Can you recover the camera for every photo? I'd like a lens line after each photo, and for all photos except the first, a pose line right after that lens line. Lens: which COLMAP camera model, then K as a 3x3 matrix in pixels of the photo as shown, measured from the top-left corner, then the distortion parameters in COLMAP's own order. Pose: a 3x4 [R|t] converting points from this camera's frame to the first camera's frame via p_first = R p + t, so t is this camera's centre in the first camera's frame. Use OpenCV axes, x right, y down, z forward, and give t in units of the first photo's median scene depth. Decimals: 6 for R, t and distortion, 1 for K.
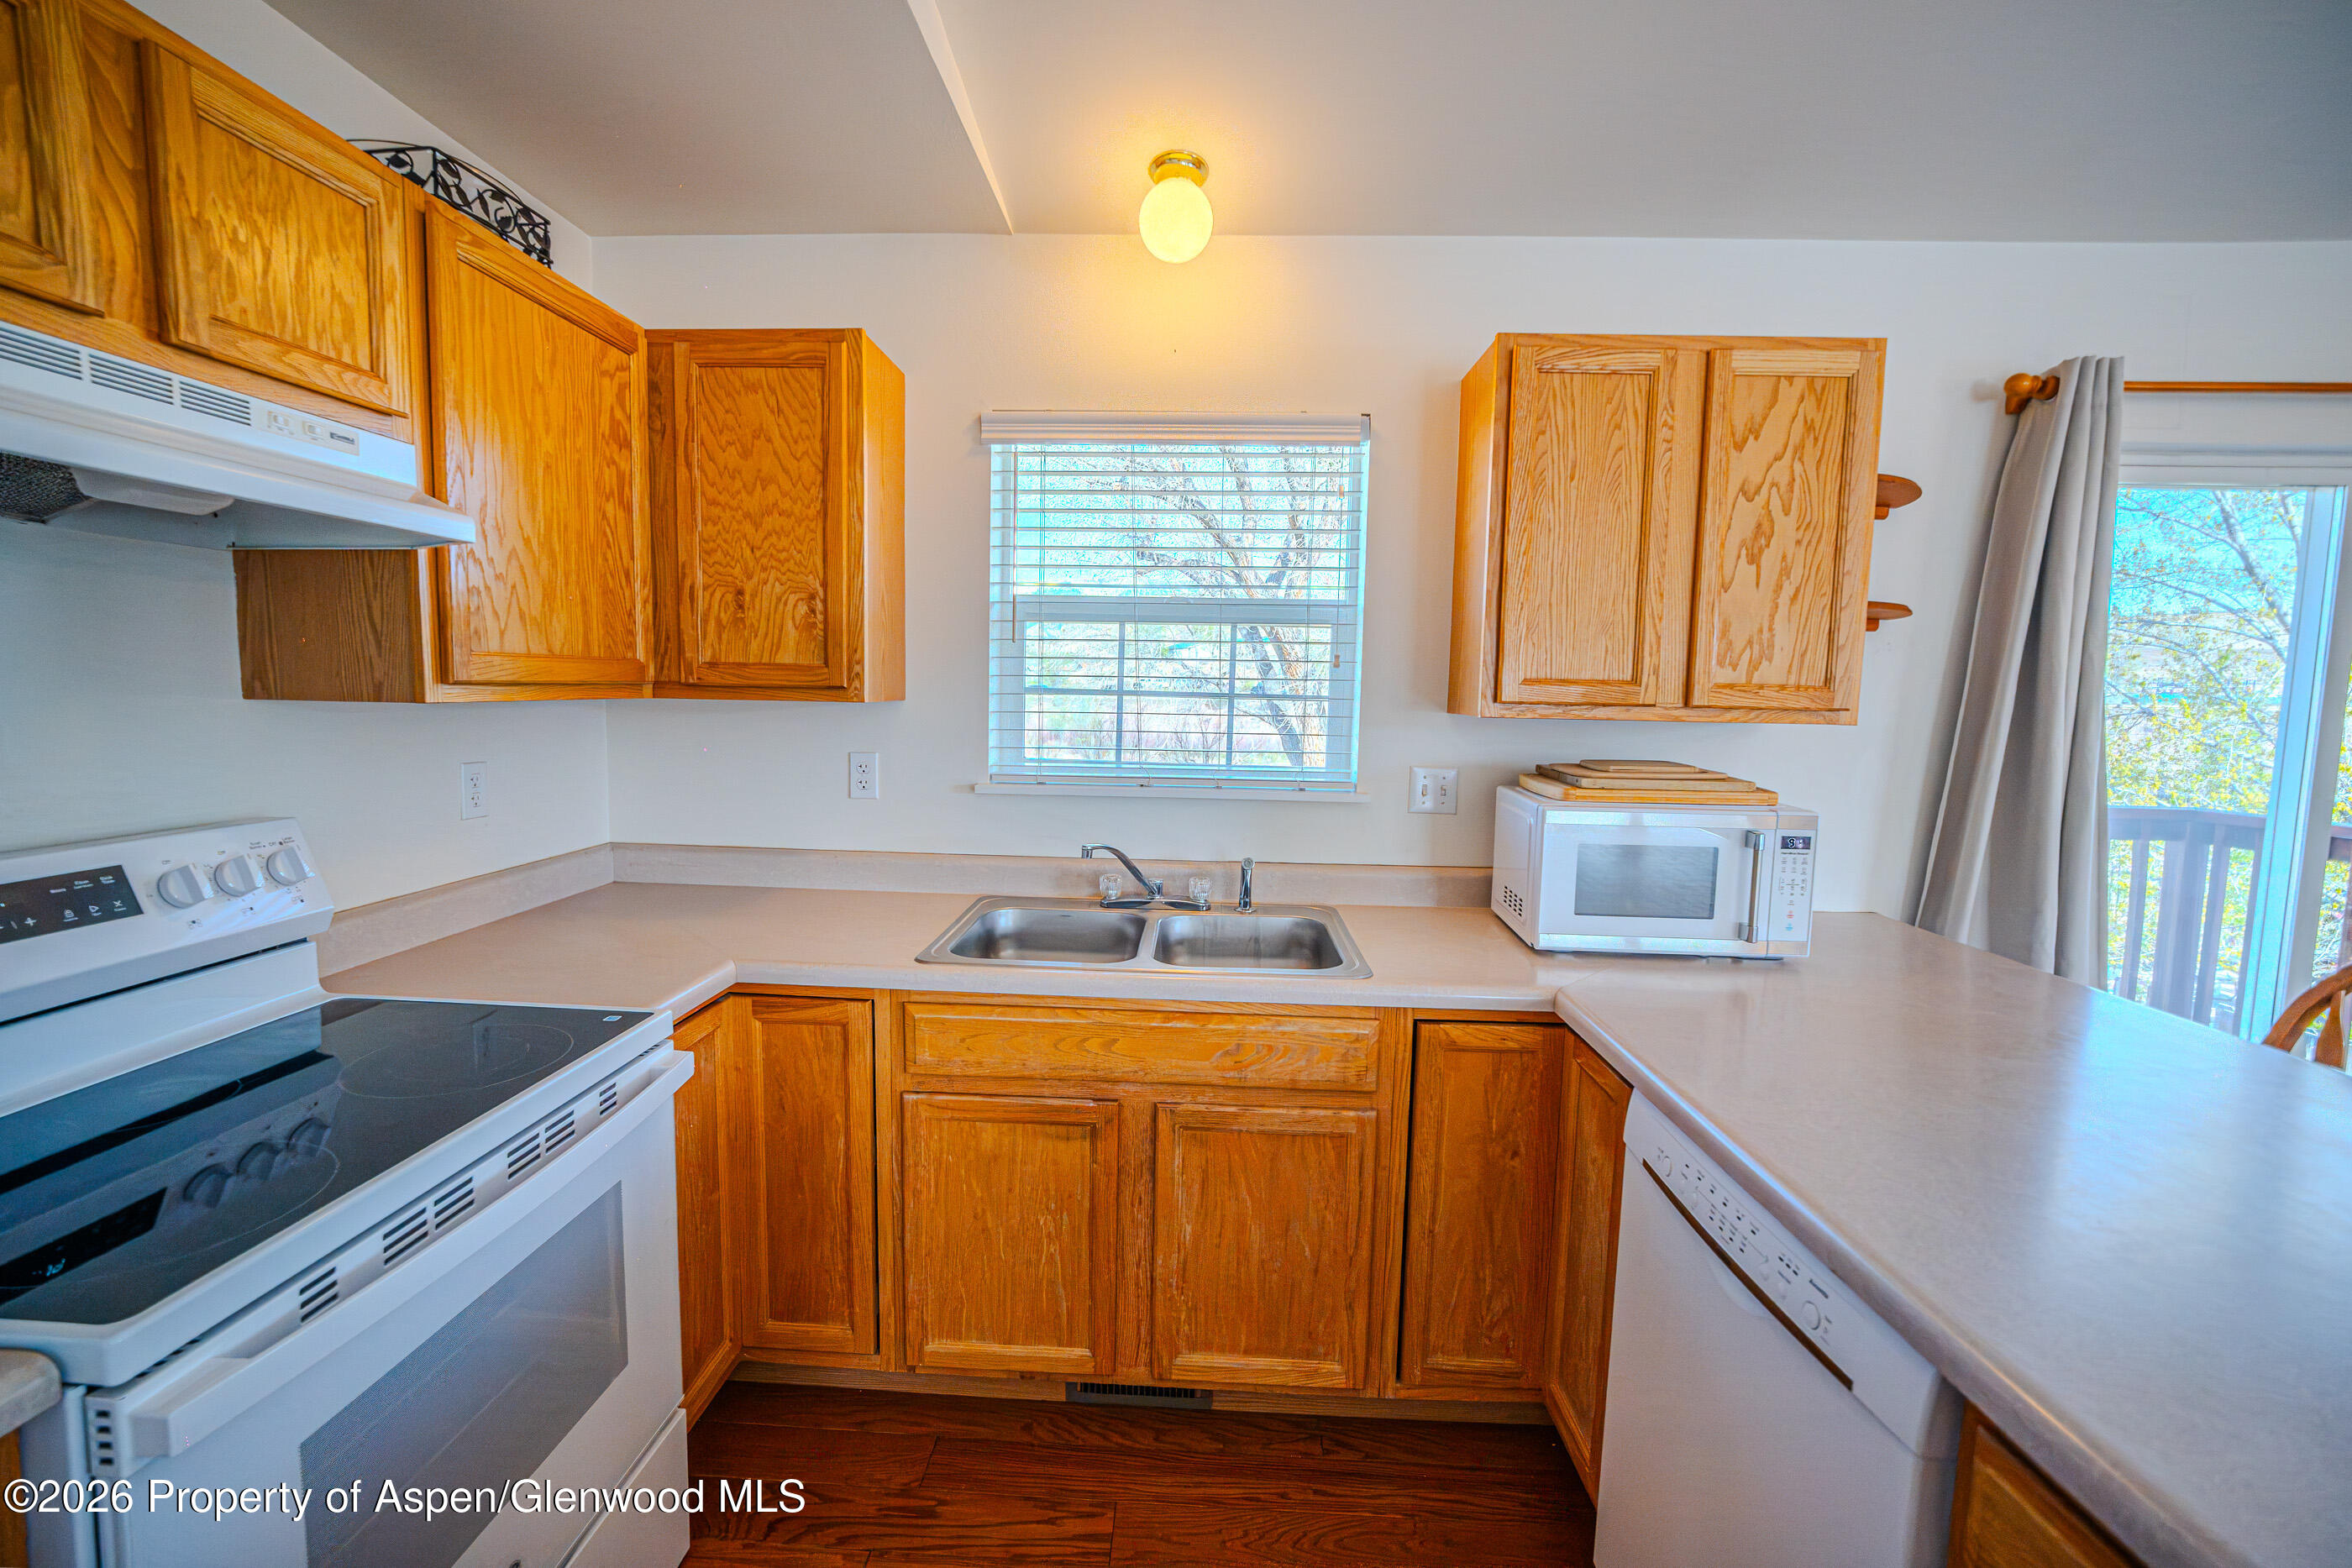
lens RADIAL K [[986.5, 0, 1179.0], [0, 986.5, 775.3], [0, 0, 1]] dist [-0.025476, 0.008147]
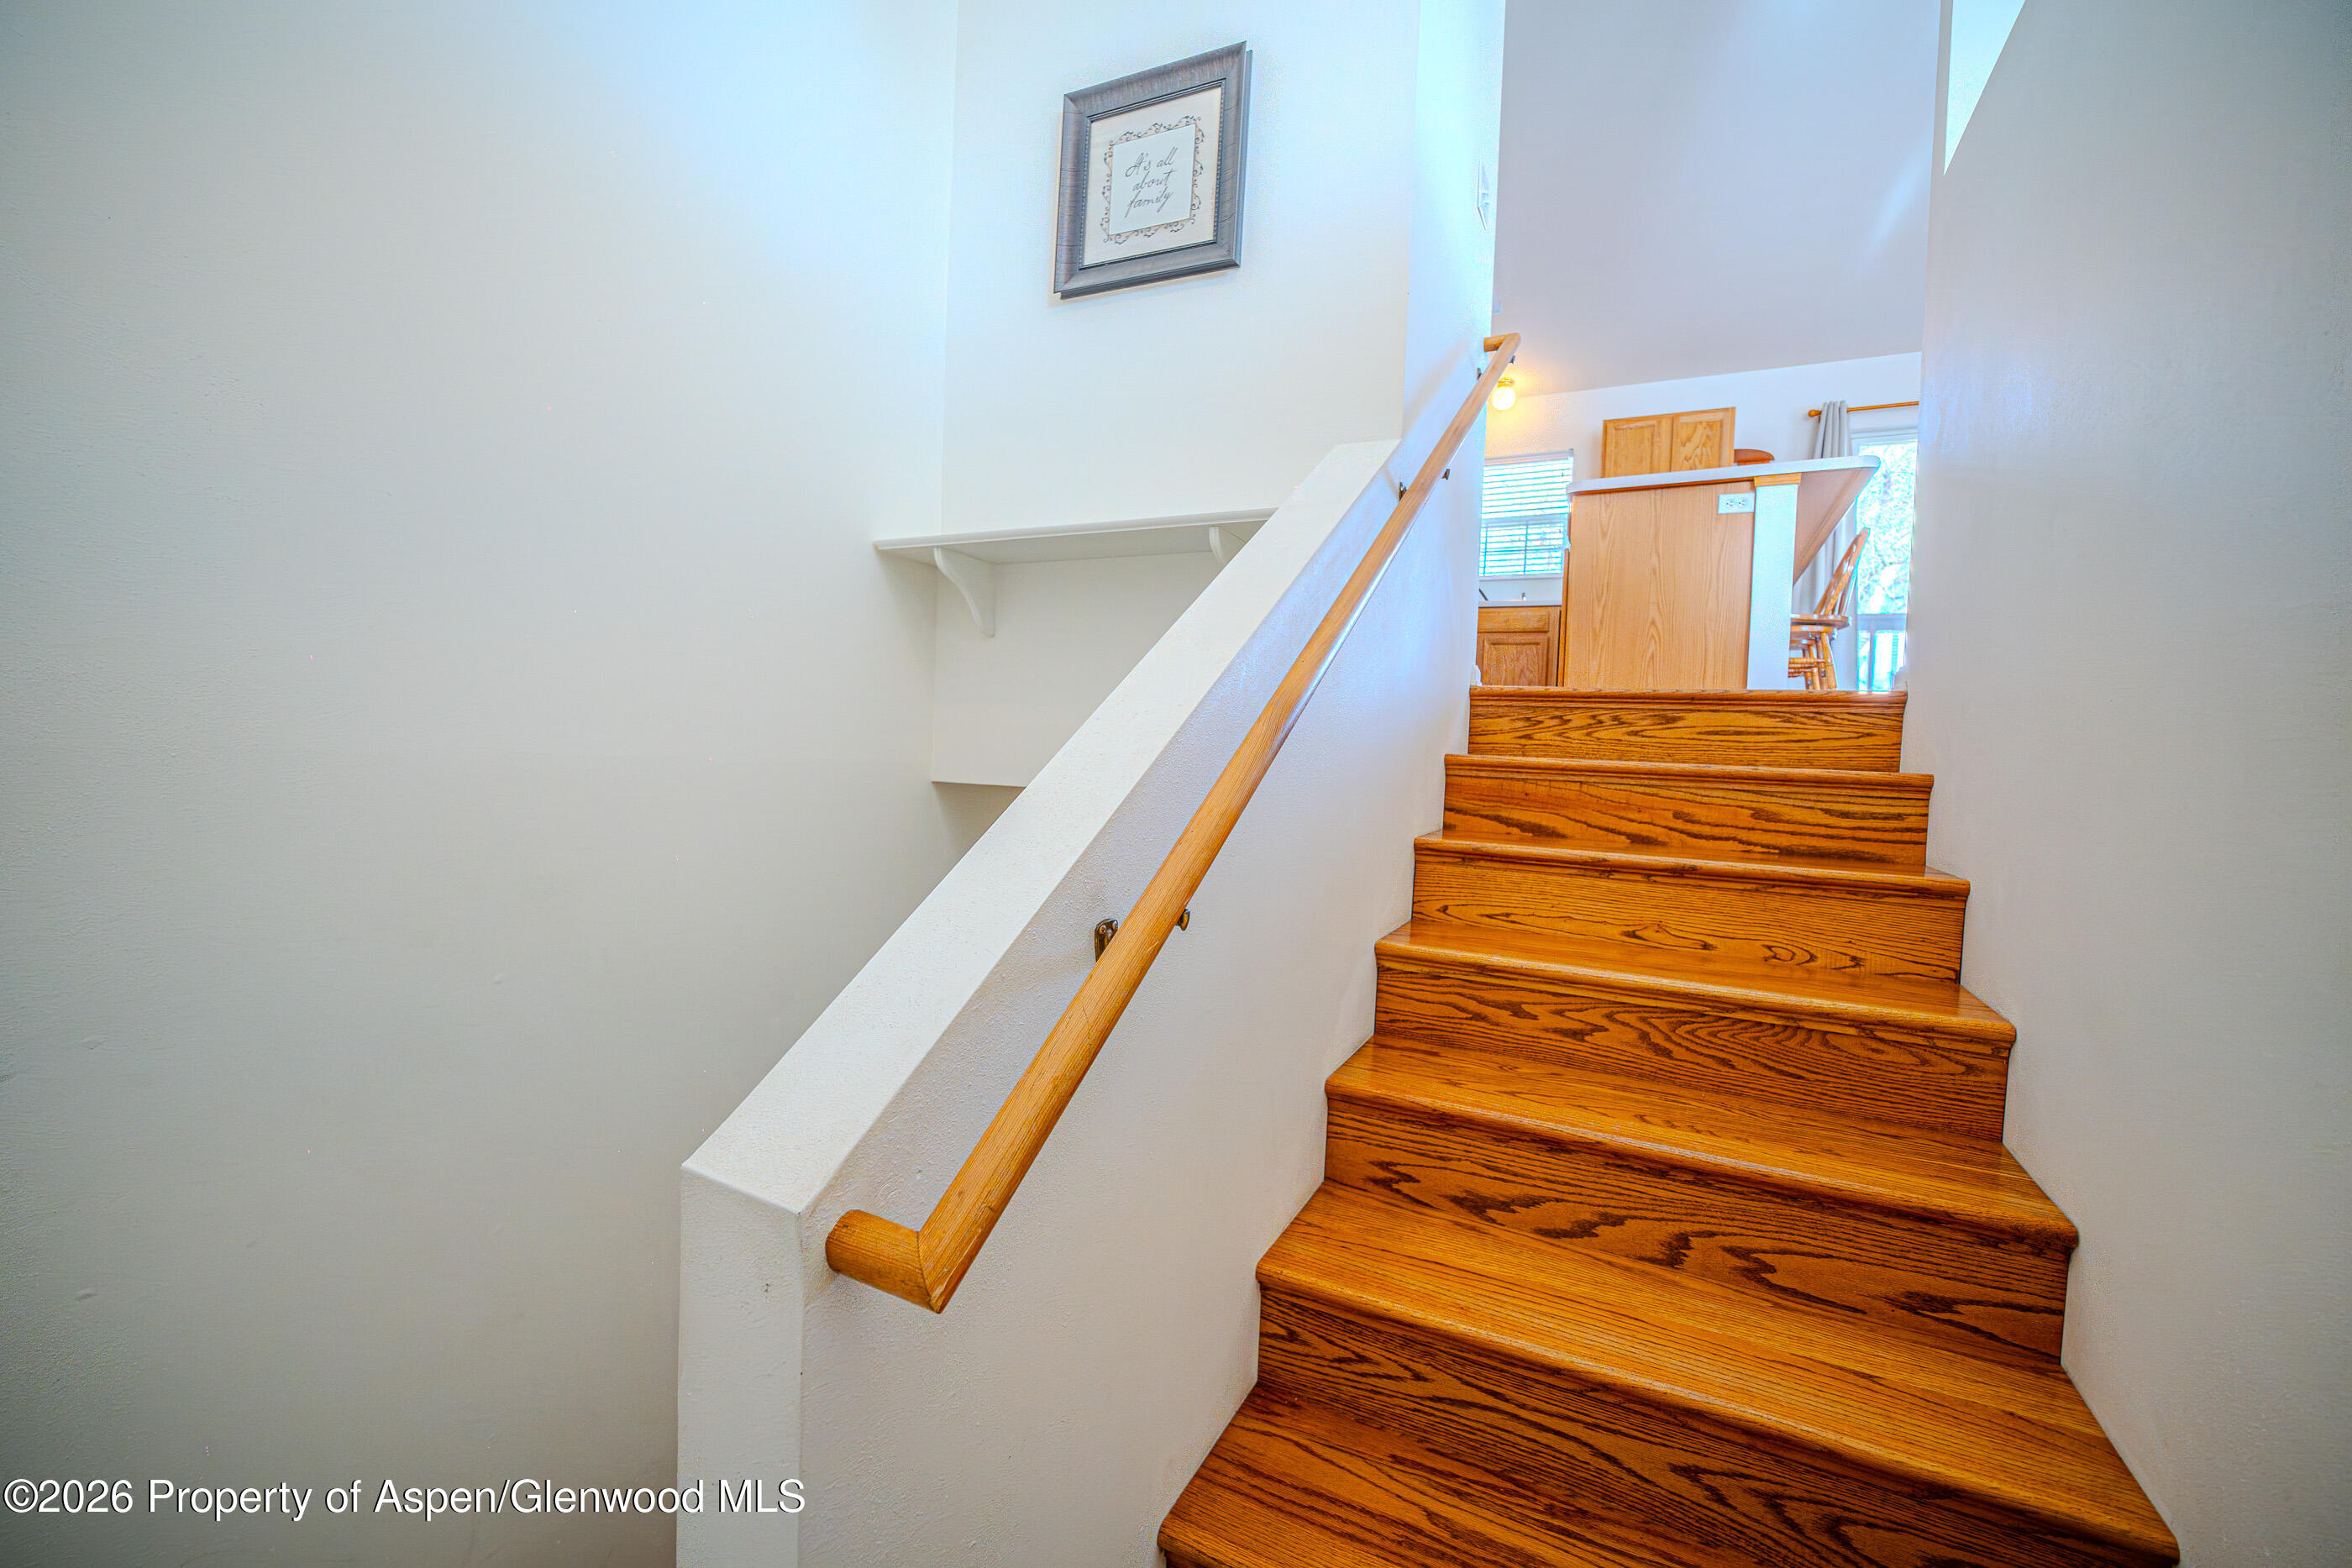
lens RADIAL K [[986.5, 0, 1179.0], [0, 986.5, 775.3], [0, 0, 1]] dist [-0.025476, 0.008147]
pose [[0.910641, 0.026614, -0.412340, 0.419422], [-0.056048, 0.996657, -0.059451, 1.024976], [0.409379, 0.077249, 0.909088, -2.510896]]
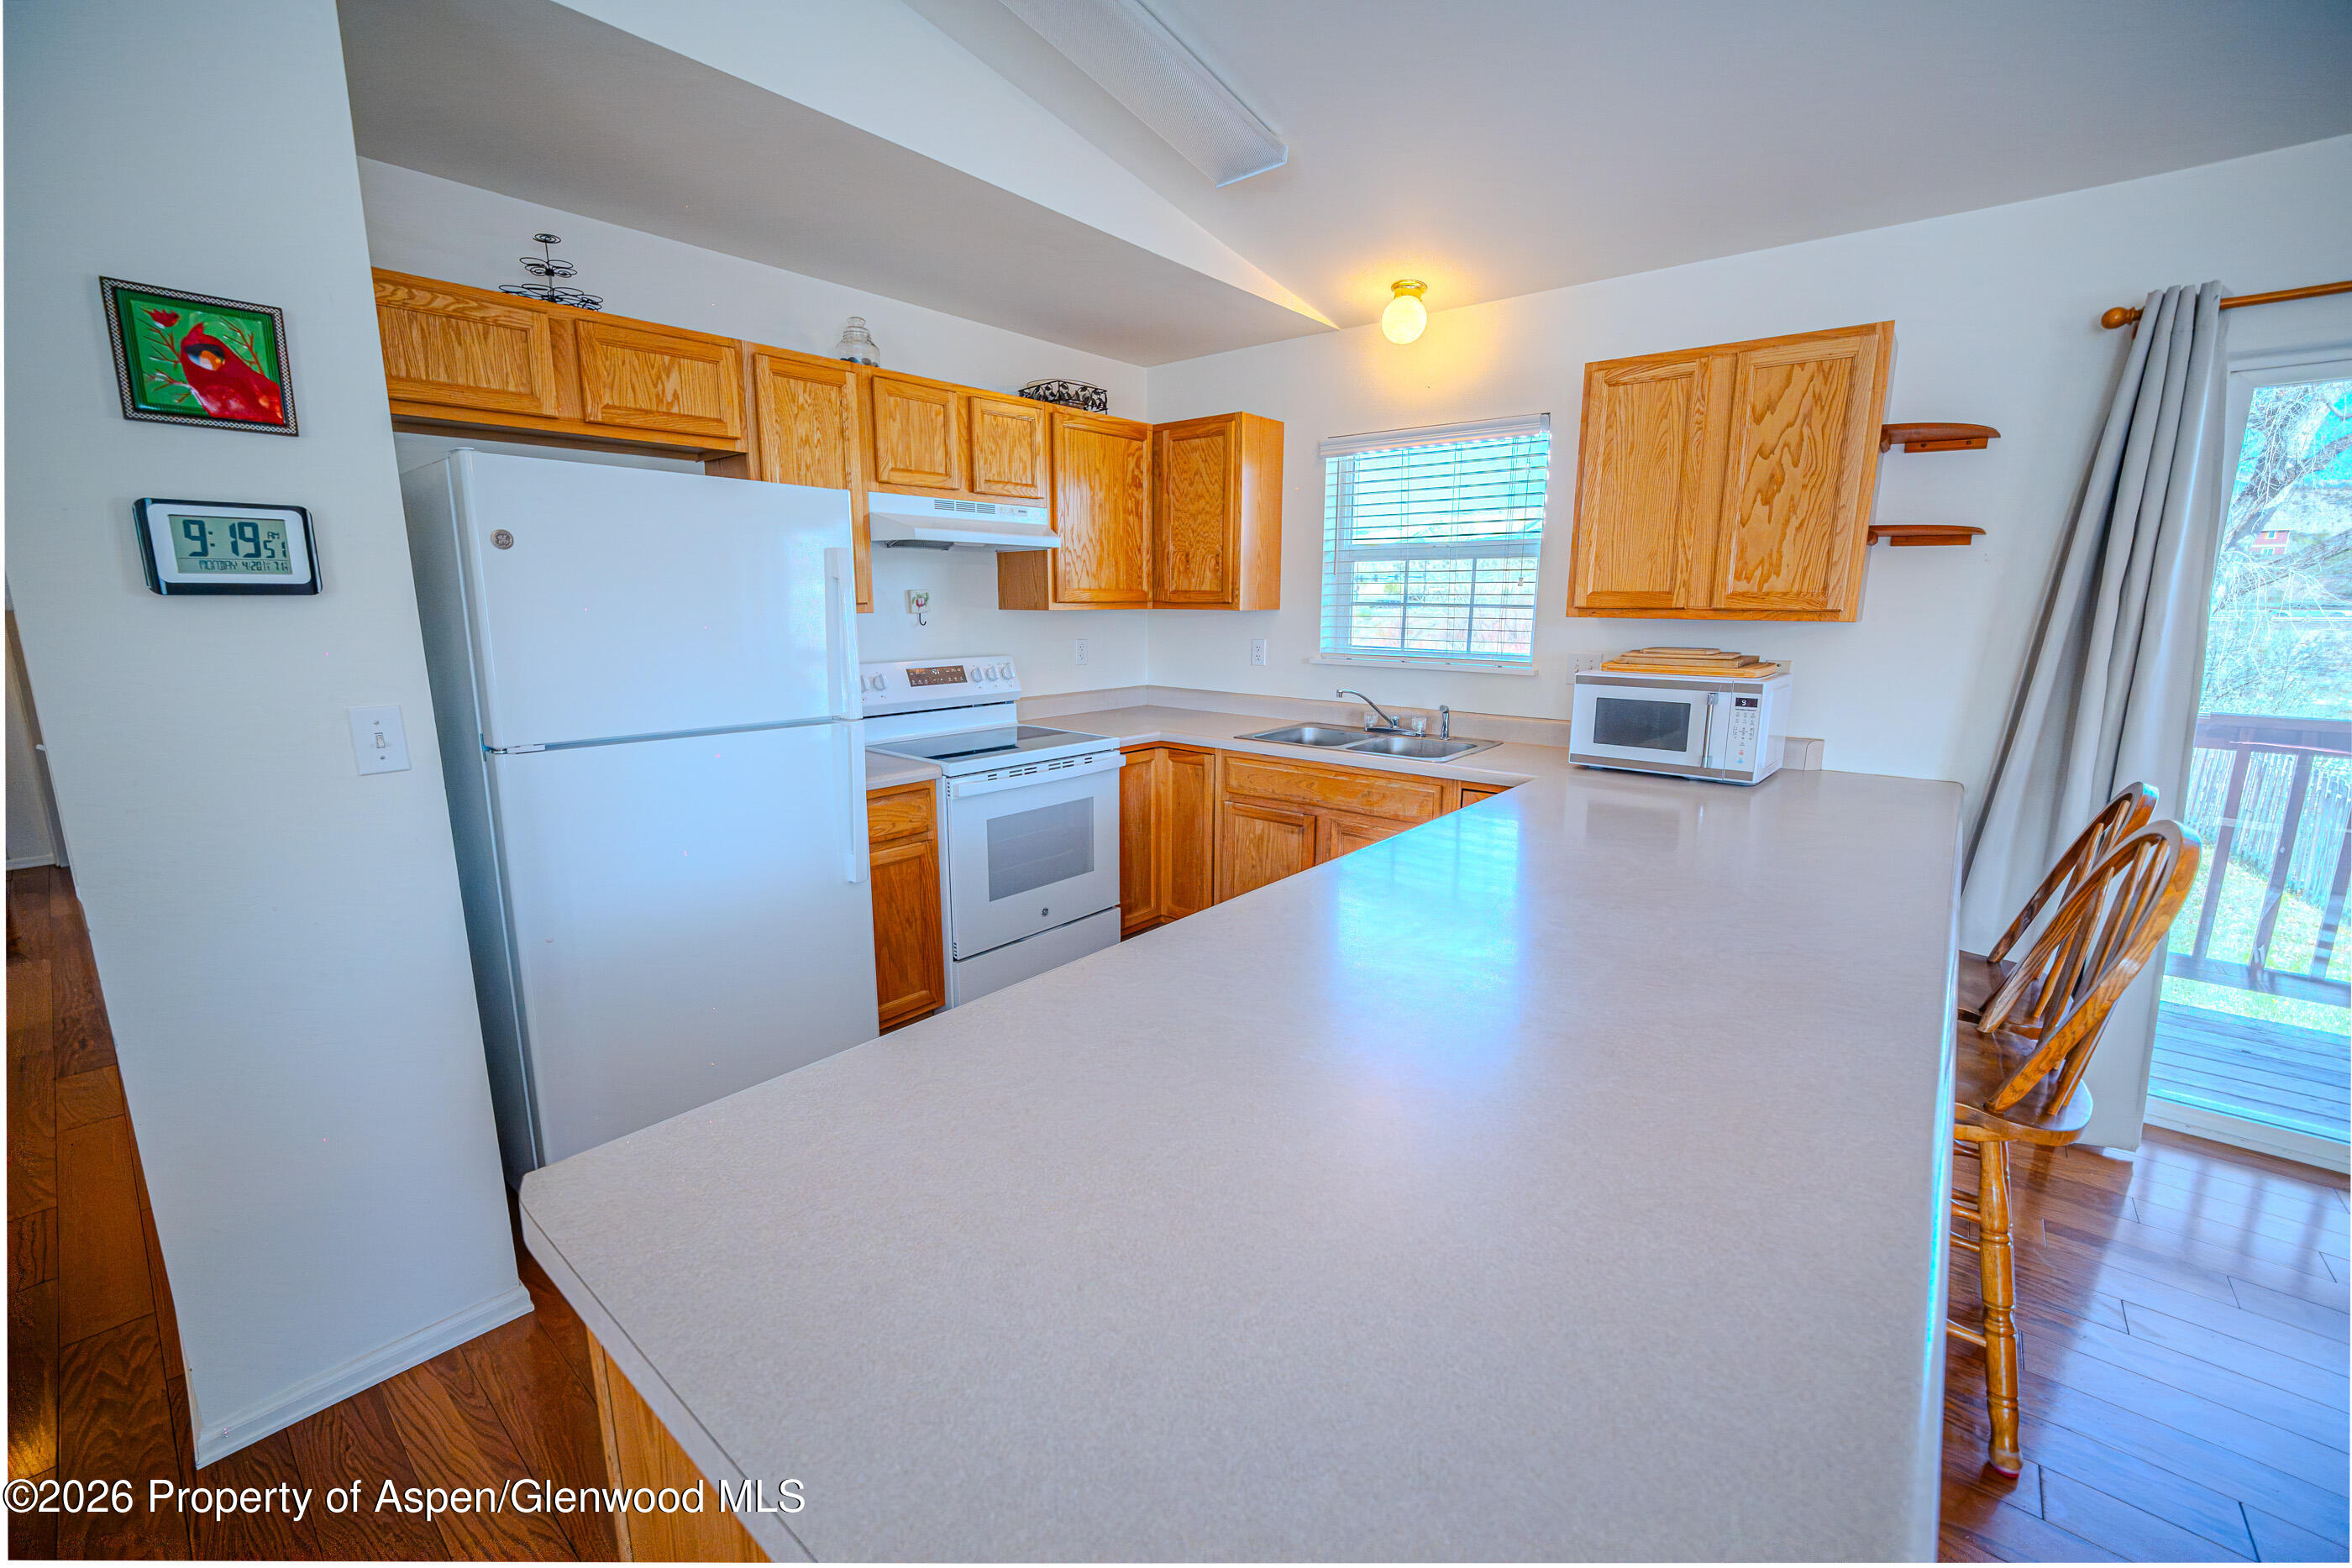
lens RADIAL K [[986.5, 0, 1179.0], [0, 986.5, 775.3], [0, 0, 1]] dist [-0.025476, 0.008147]
pose [[0.792217, 0.092266, -0.603224, 0.807032], [-0.042280, 0.994427, 0.096576, 0.067709], [0.608773, -0.051004, 0.791703, -0.630584]]
